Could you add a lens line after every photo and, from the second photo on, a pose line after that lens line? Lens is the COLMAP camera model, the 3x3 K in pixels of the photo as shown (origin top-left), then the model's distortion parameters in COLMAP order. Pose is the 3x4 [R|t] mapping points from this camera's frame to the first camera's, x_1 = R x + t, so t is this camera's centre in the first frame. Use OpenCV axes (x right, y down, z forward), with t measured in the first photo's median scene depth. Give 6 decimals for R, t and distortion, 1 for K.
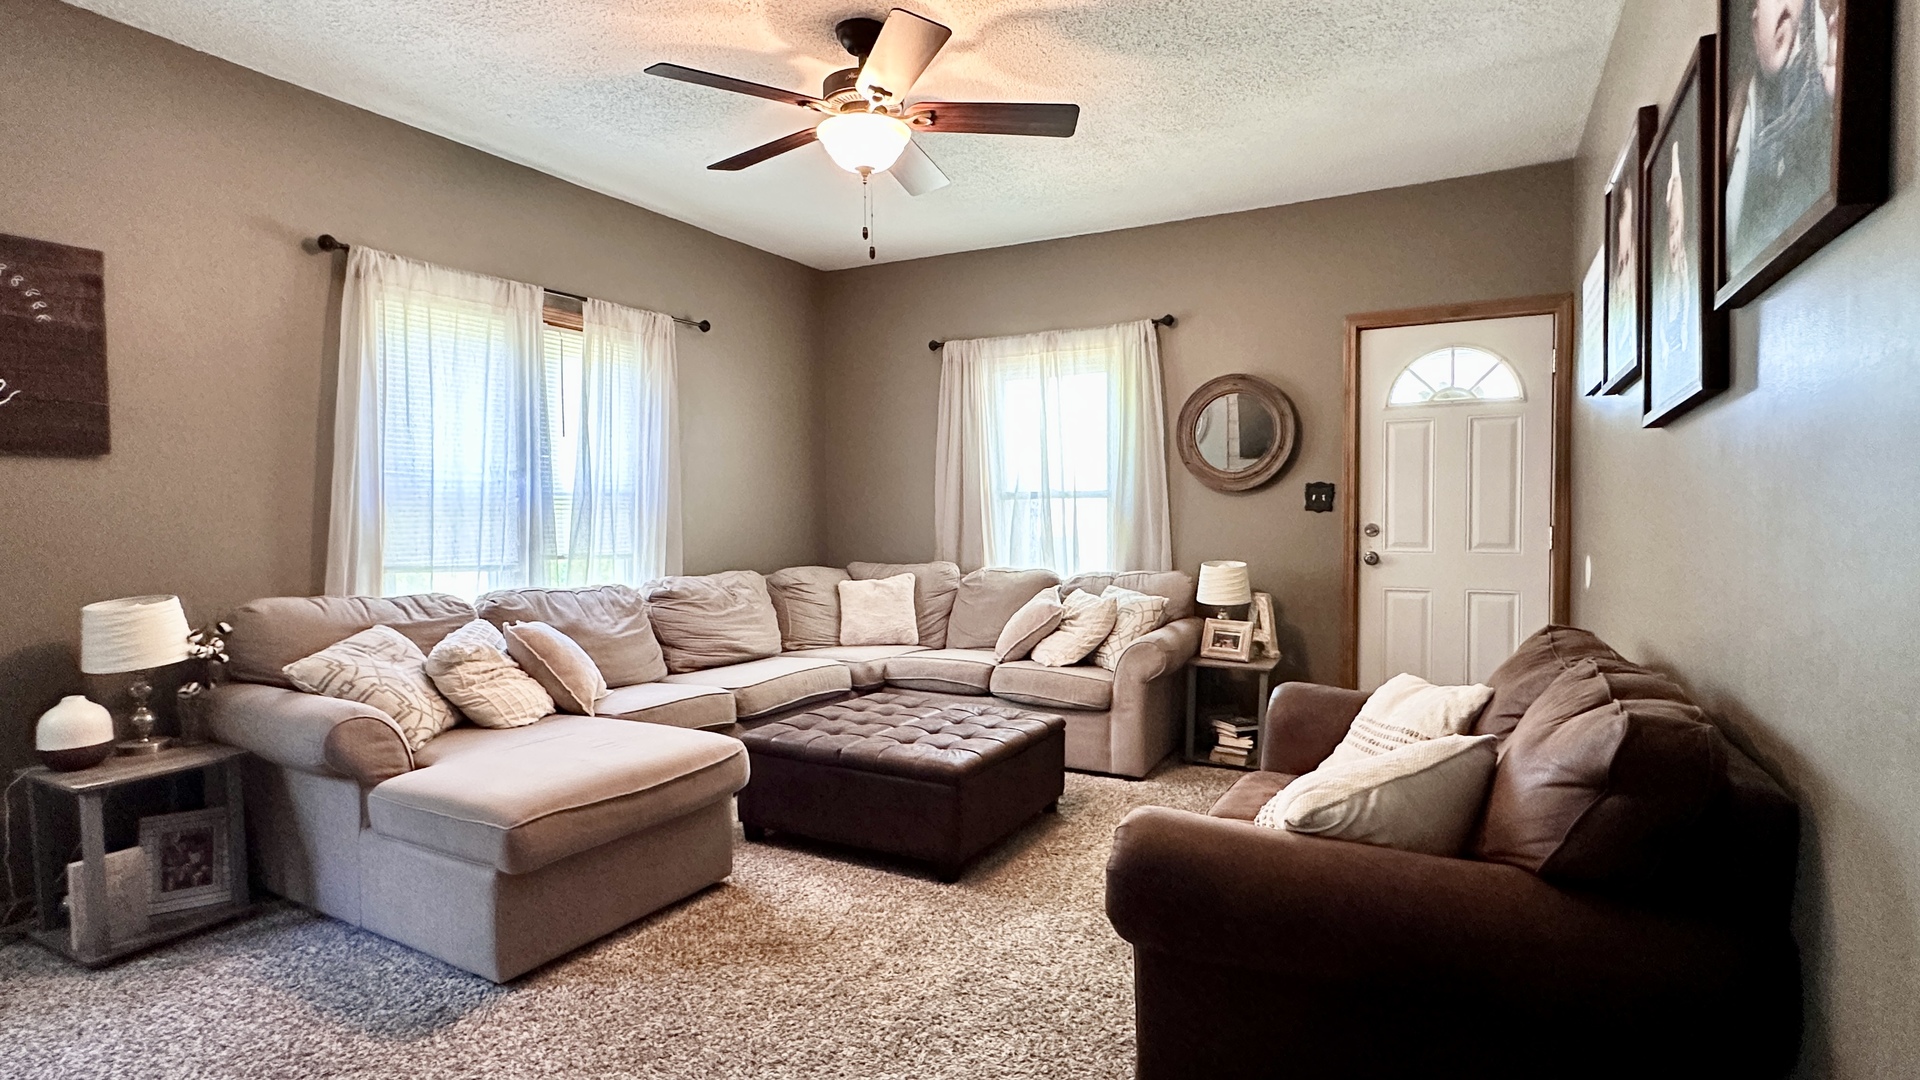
lens RADIAL K [[931.4, 0, 960.3], [0, 931.4, 525.4], [0, 0, 1]] dist [-0.000179, 0.000125]
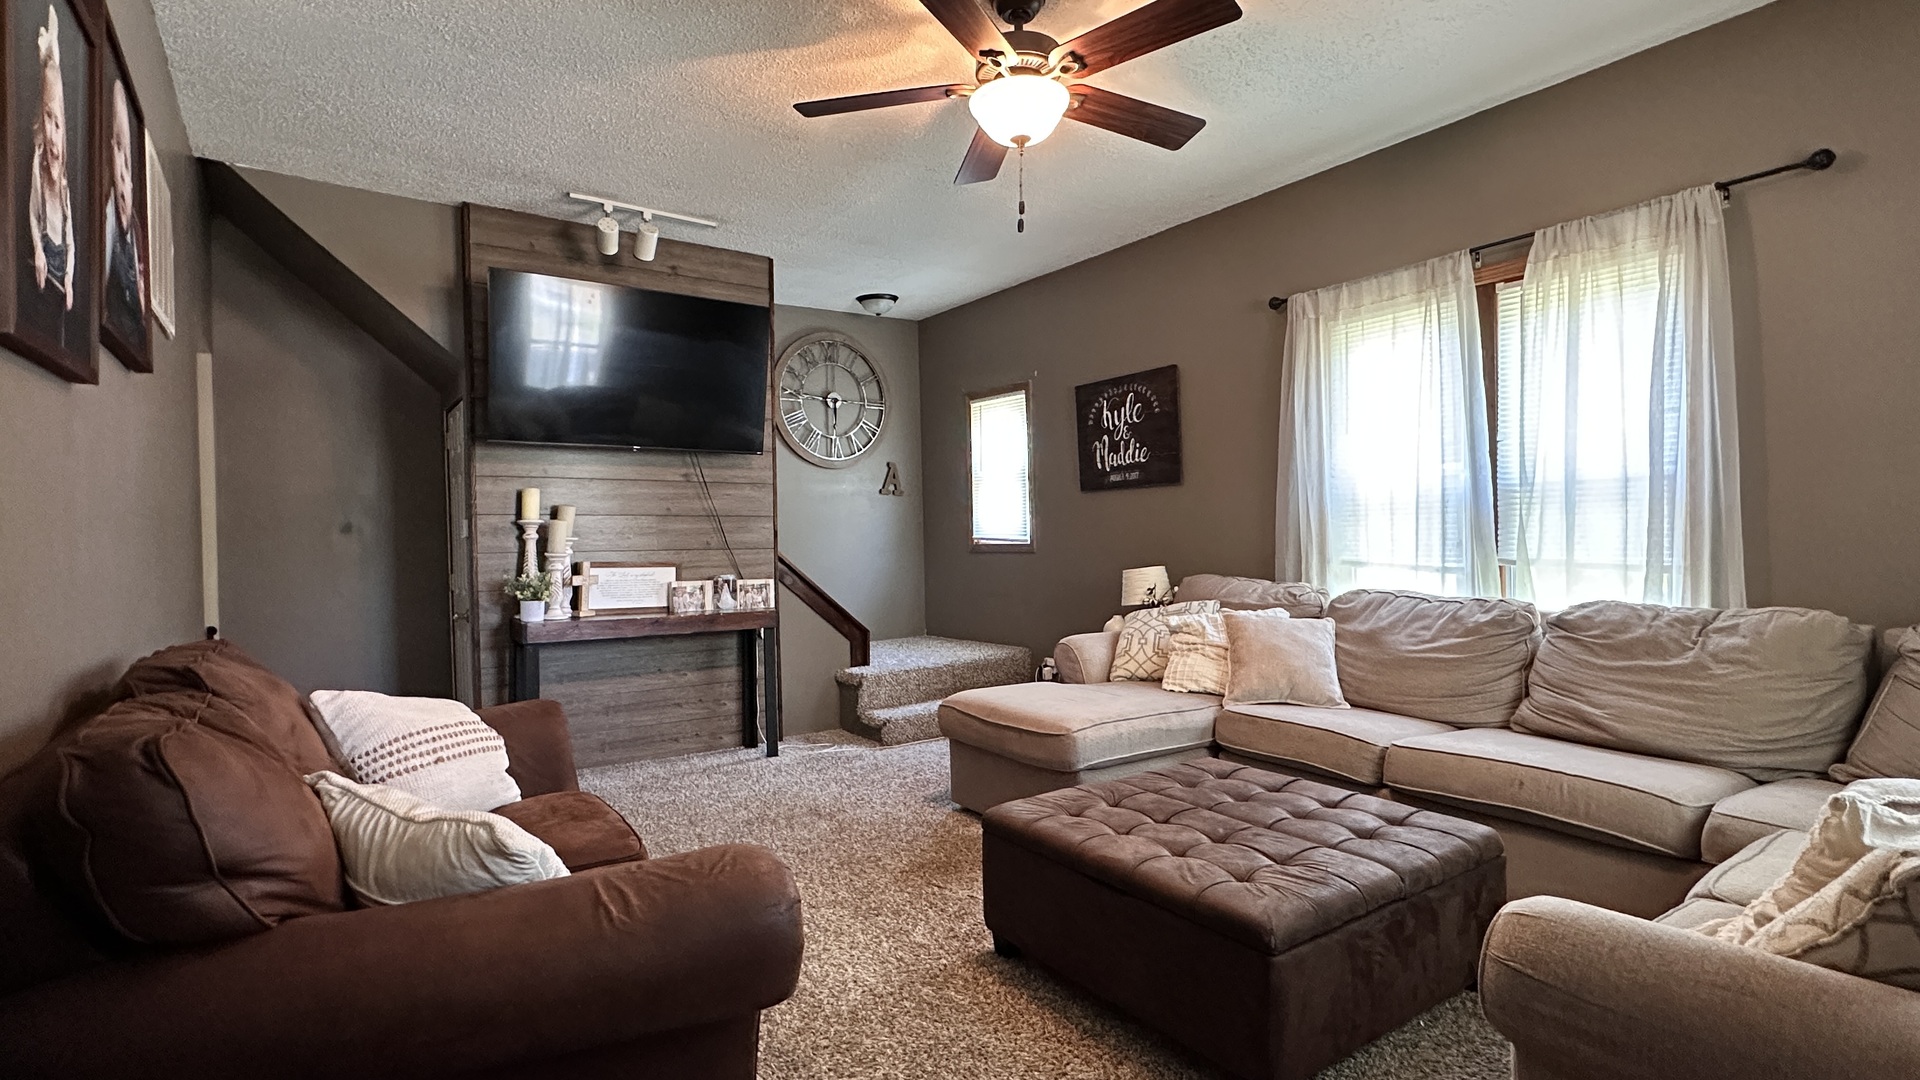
lens RADIAL K [[931.4, 0, 951.2], [0, 931.4, 540.6], [0, 0, 1]] dist [-0.000179, 0.000125]
pose [[-0.436747, 0.000330, -0.899584, 0.242809], [-0.010874, 0.999925, 0.005647, 0.006910], [0.899518, 0.012248, -0.436711, 0.425001]]
